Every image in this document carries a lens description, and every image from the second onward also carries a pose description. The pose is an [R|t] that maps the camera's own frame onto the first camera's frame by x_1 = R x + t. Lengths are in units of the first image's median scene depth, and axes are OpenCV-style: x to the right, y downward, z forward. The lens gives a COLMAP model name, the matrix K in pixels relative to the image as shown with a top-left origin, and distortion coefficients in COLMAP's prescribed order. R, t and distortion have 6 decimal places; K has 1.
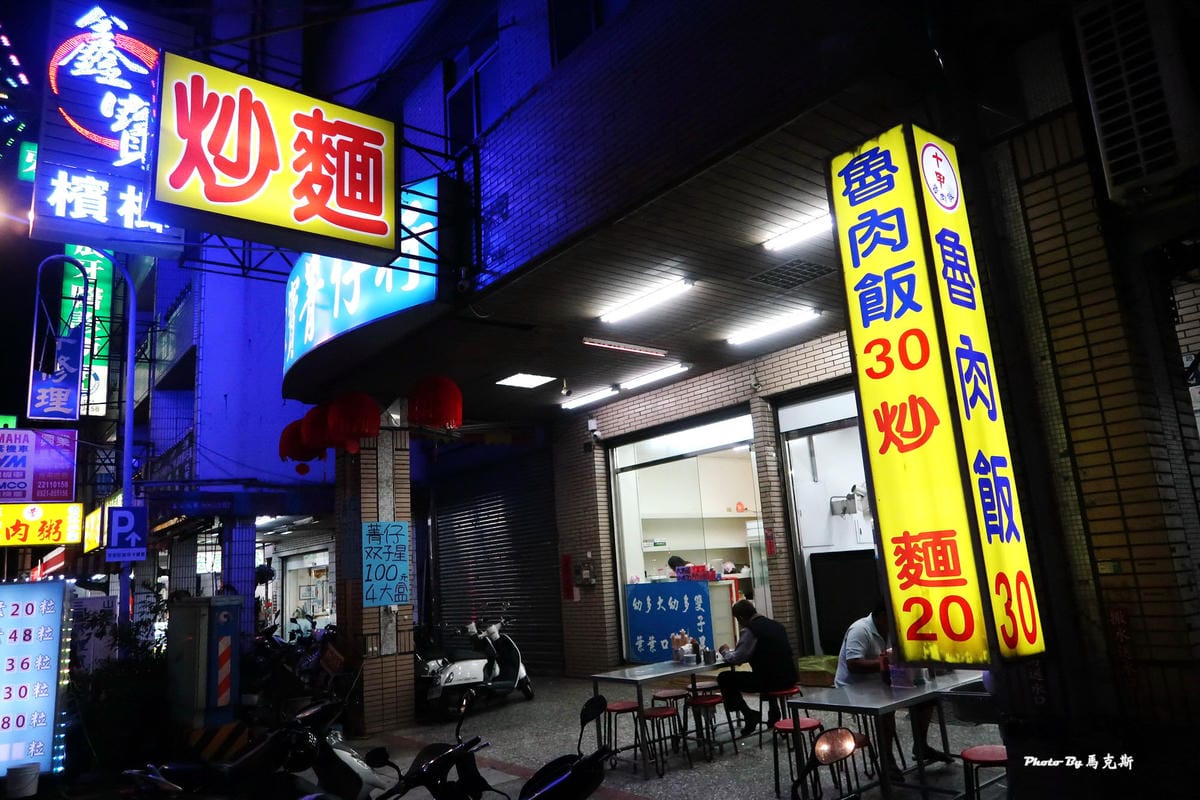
lens RADIAL K [[822.6, 0, 600.4], [0, 822.6, 399.3], [0, 0, 1]] dist [-0.037992, 0.003388]
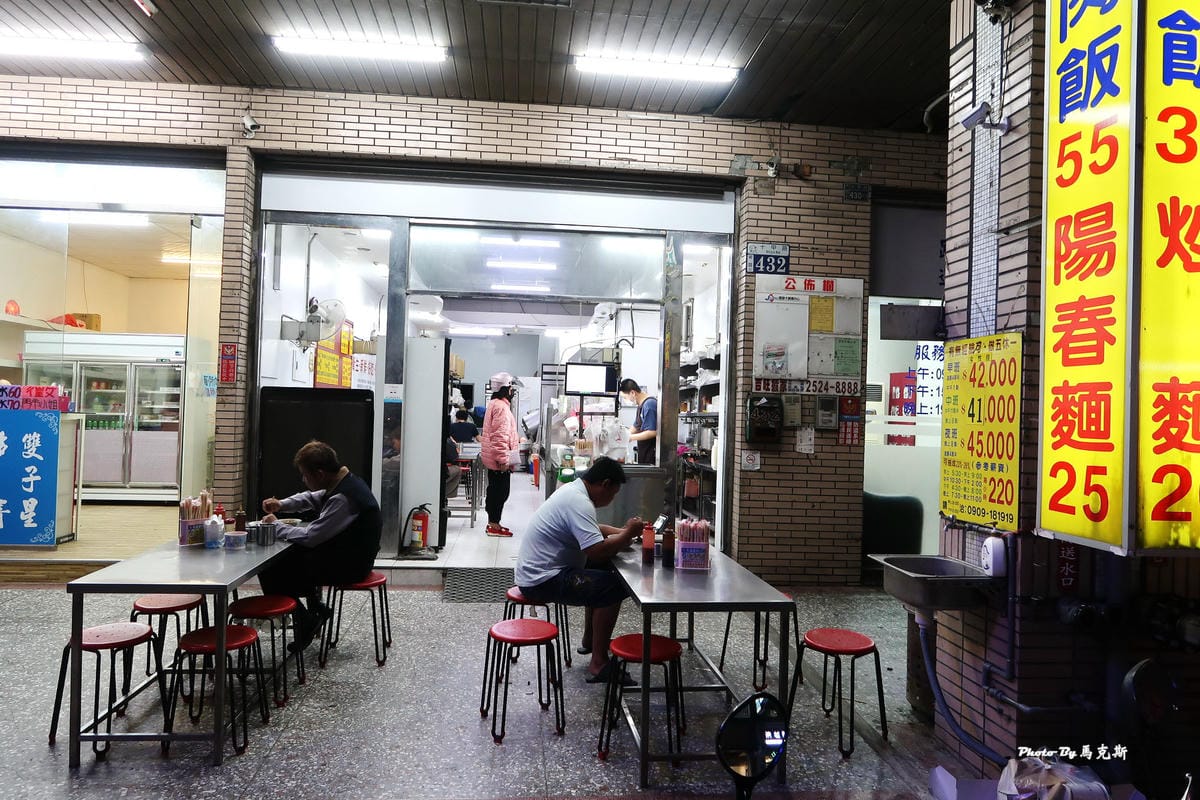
lens RADIAL K [[822.6, 0, 602.6], [0, 822.6, 400.1], [0, 0, 1]] dist [-0.037992, 0.003388]
pose [[0.529890, 0.092406, 0.843017, -0.492116], [-0.235519, 0.970979, 0.041606, 0.263043], [-0.814707, -0.220593, 0.536275, 0.988331]]
